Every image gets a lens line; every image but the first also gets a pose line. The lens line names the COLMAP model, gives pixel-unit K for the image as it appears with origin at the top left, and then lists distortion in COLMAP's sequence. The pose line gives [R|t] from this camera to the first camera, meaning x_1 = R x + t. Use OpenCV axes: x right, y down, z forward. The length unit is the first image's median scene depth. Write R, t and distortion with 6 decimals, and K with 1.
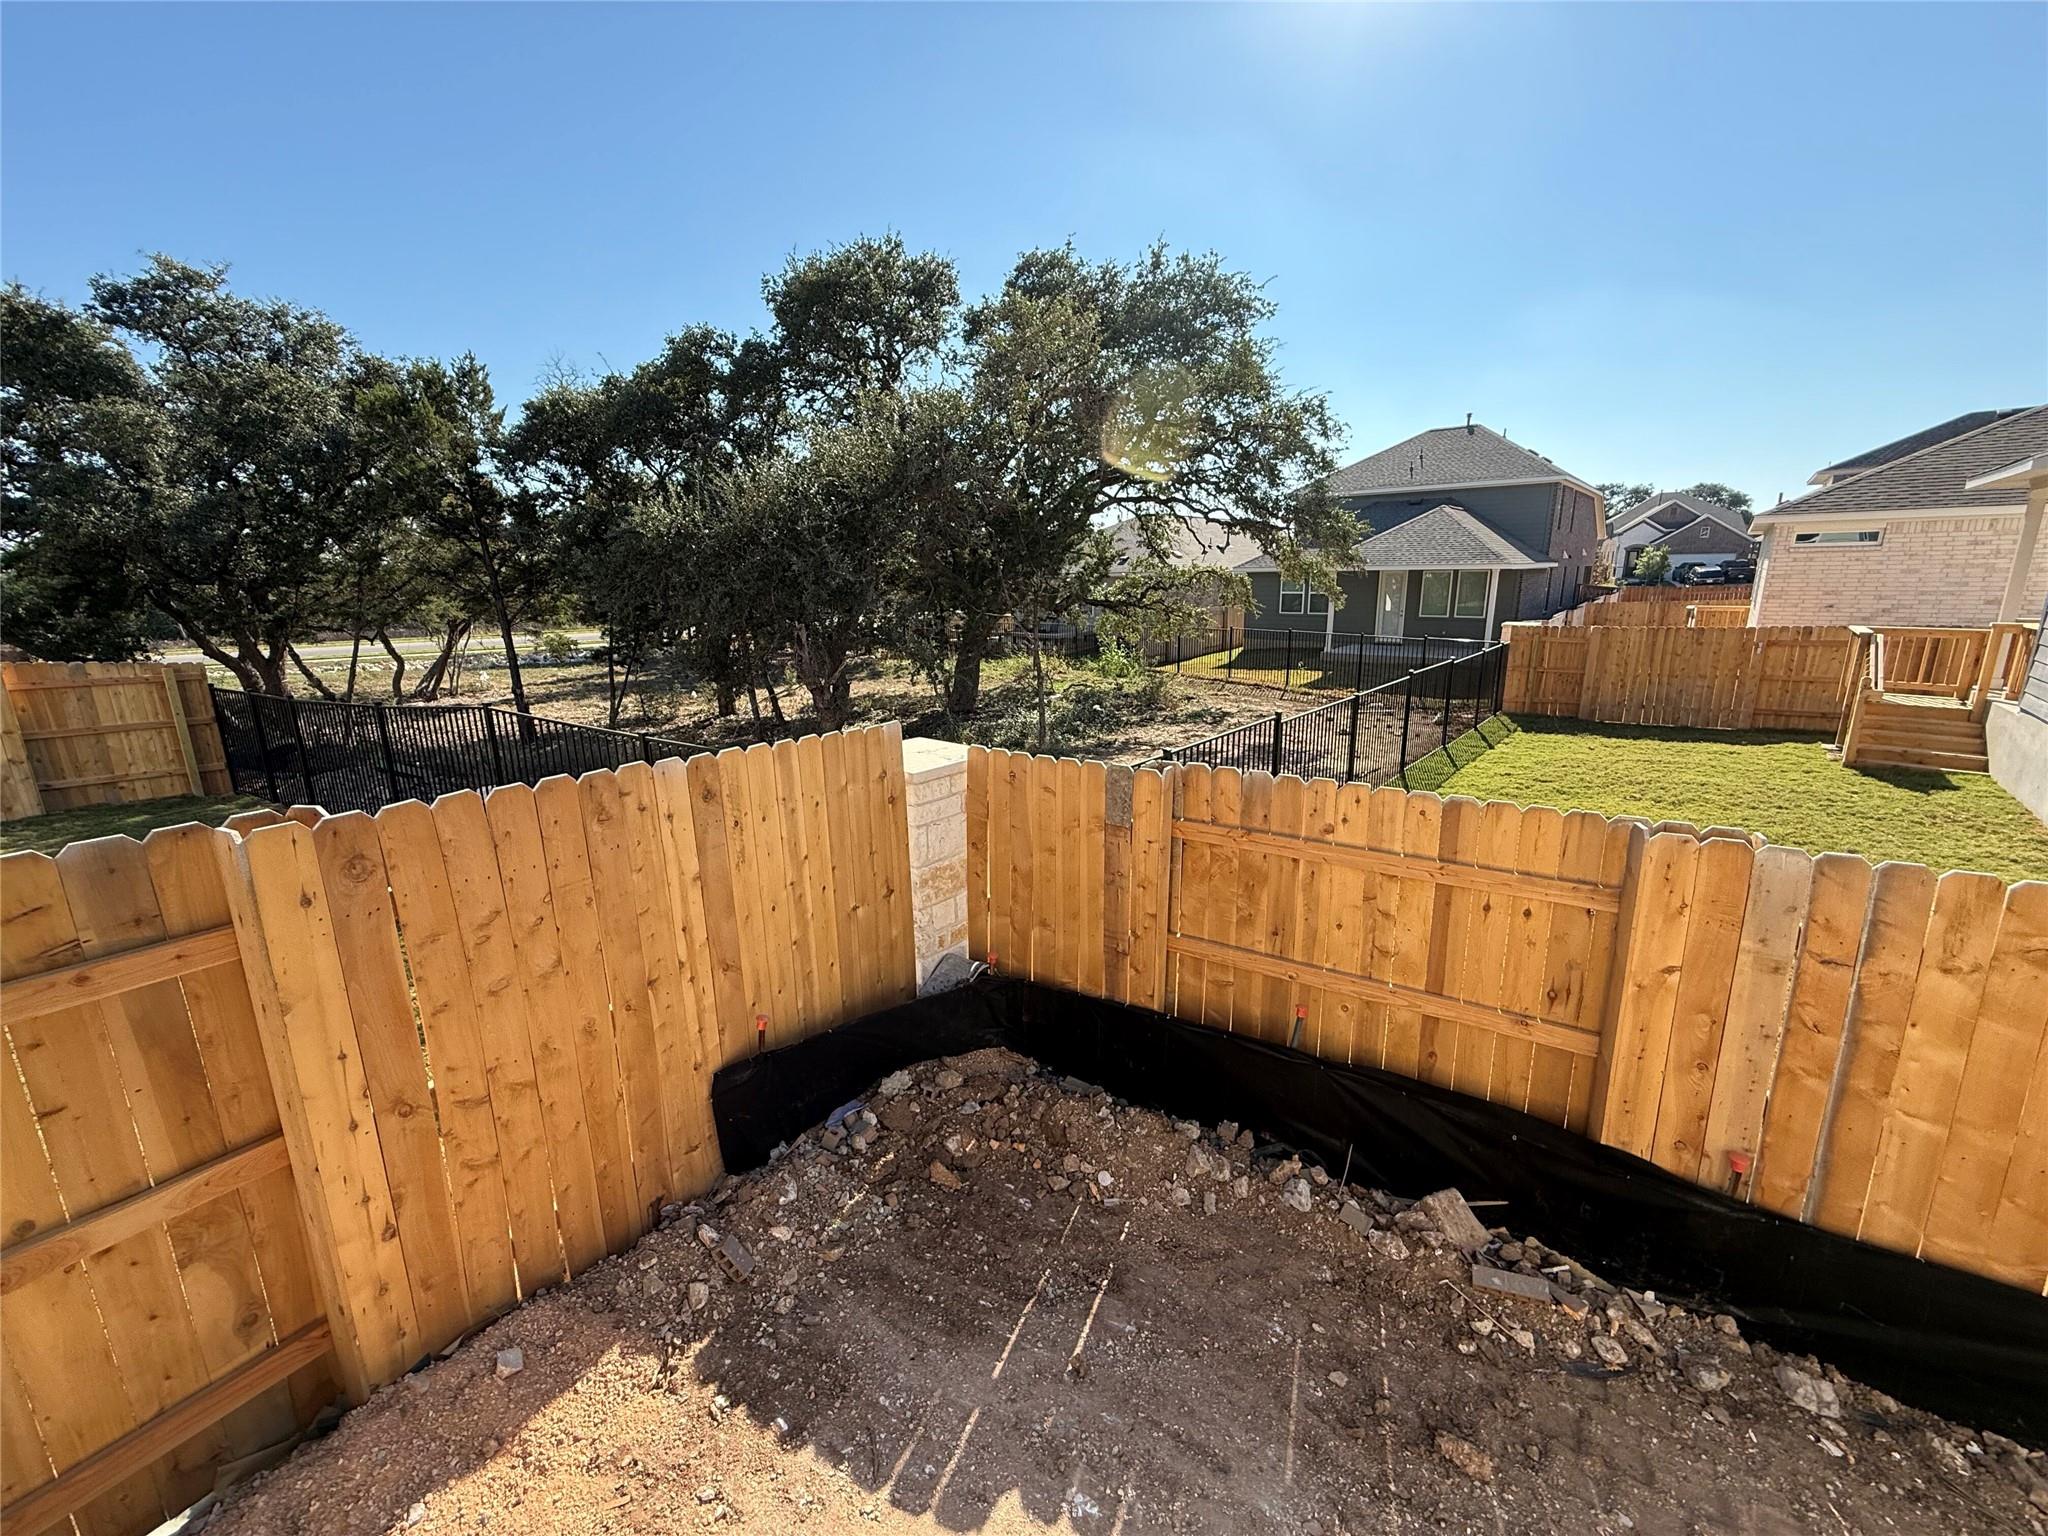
lens RADIAL K [[815.5, 0, 1014.9], [0, 815.5, 765.7], [0, 0, 1]] dist [-0.000476, 0.000216]
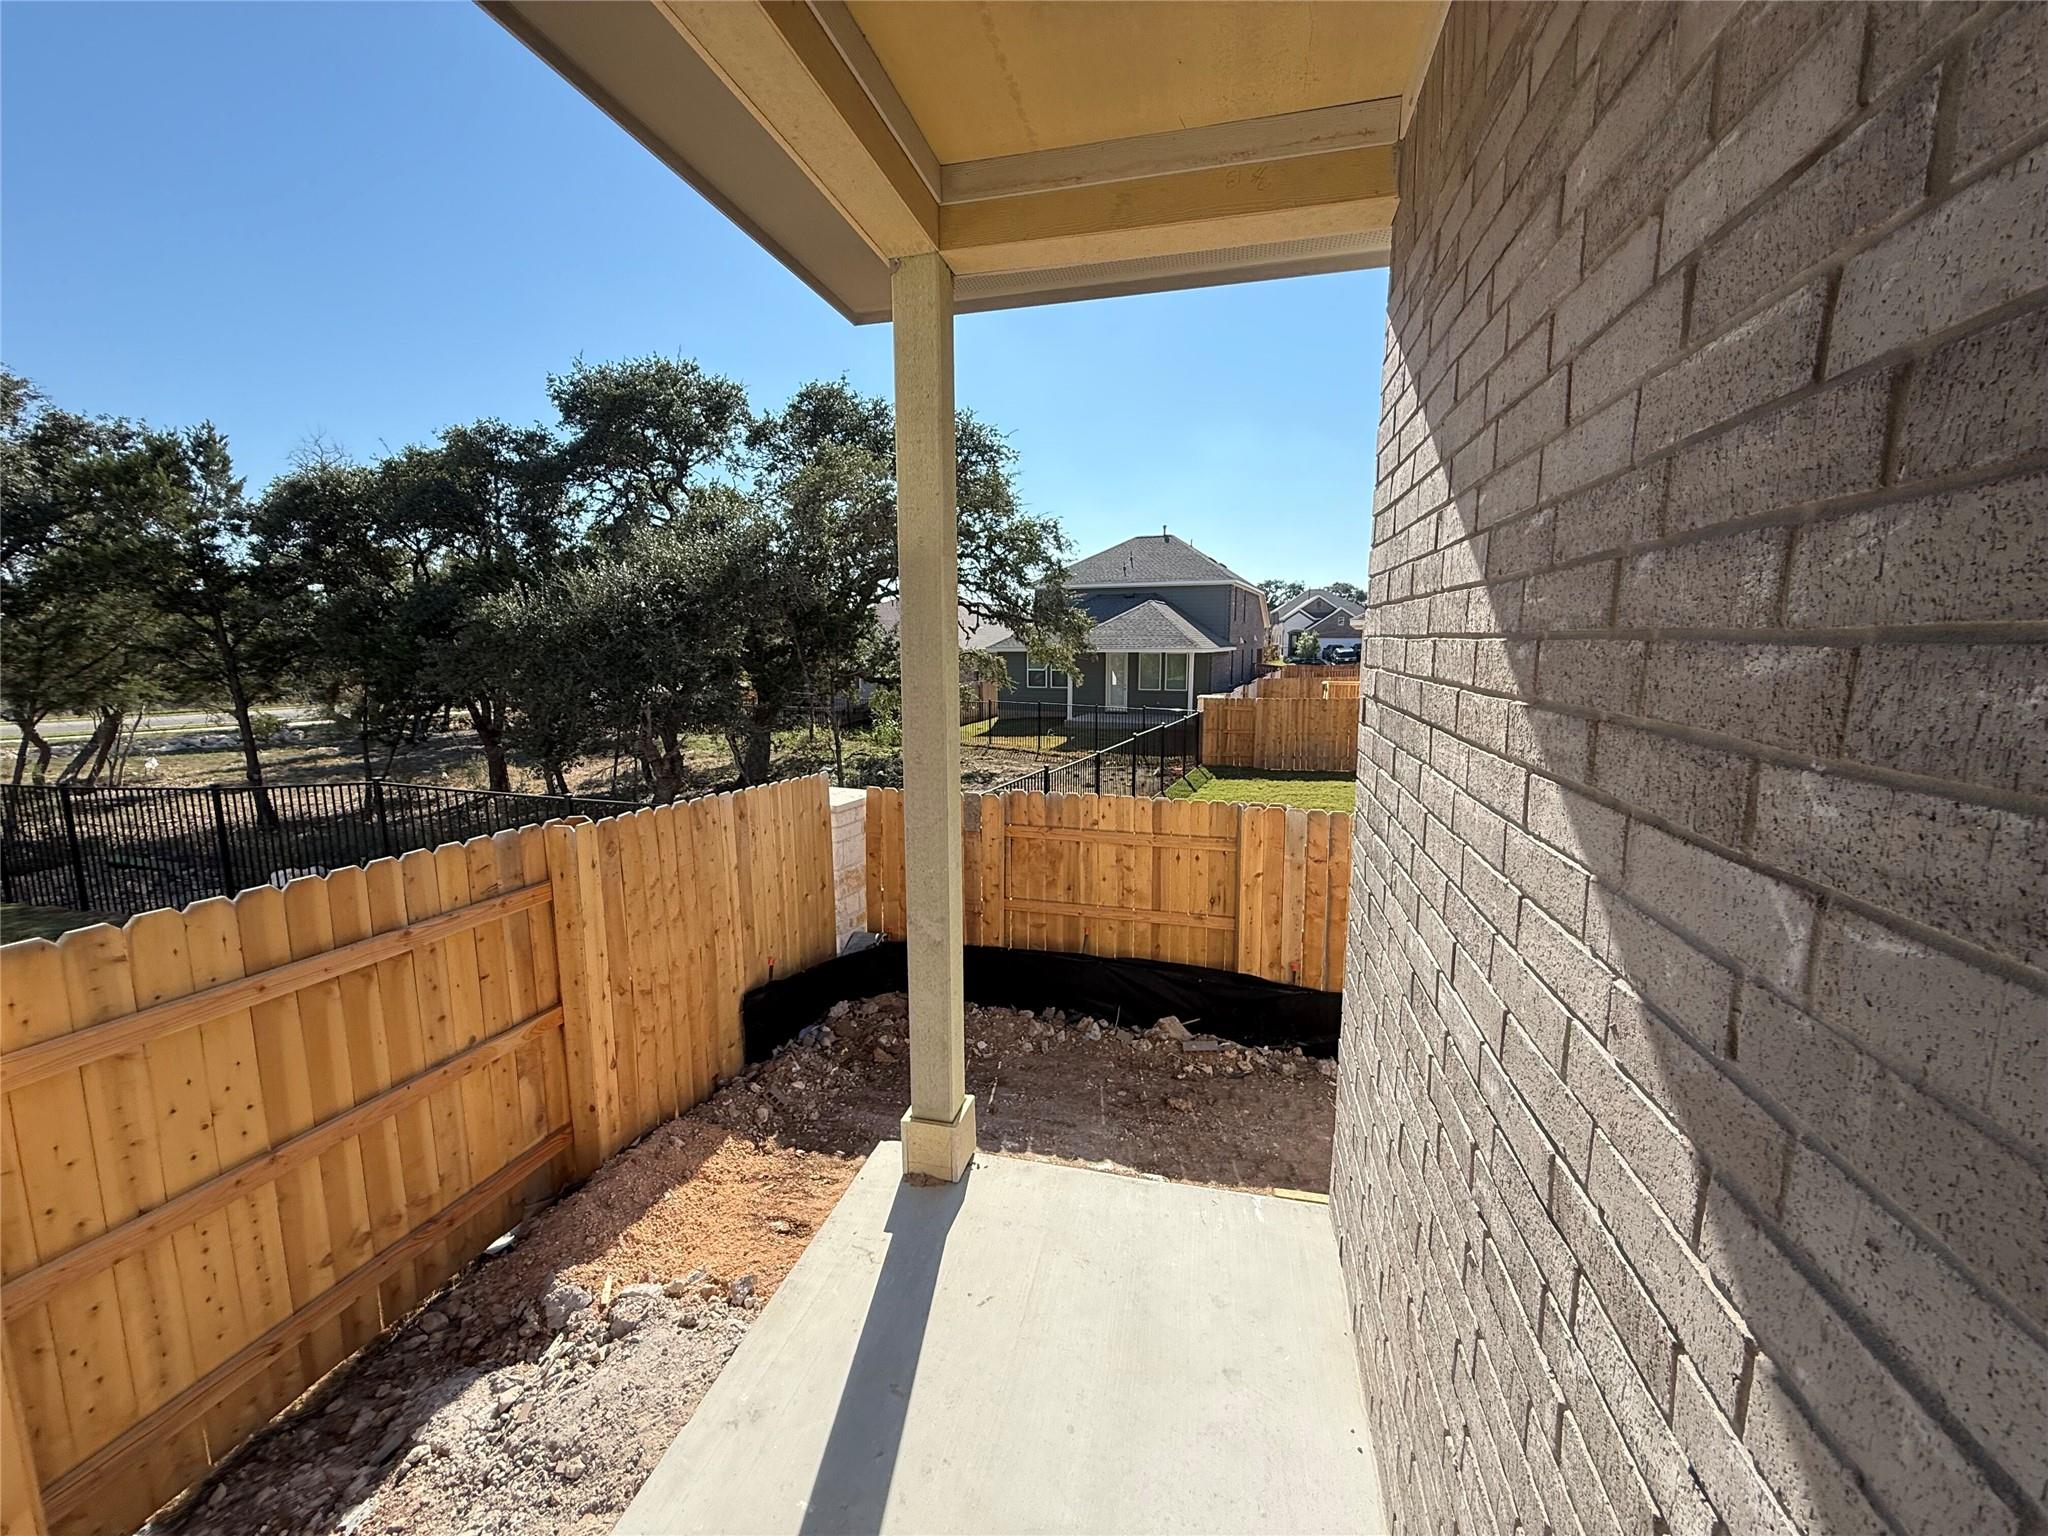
lens RADIAL K [[815.5, 0, 1014.9], [0, 815.5, 765.7], [0, 0, 1]] dist [-0.000476, 0.000216]
pose [[0.954568, -0.032104, 0.296260, -0.246138], [0.057457, 0.995353, -0.077269, 0.069016], [-0.292402, 0.090781, 0.951977, -0.523522]]
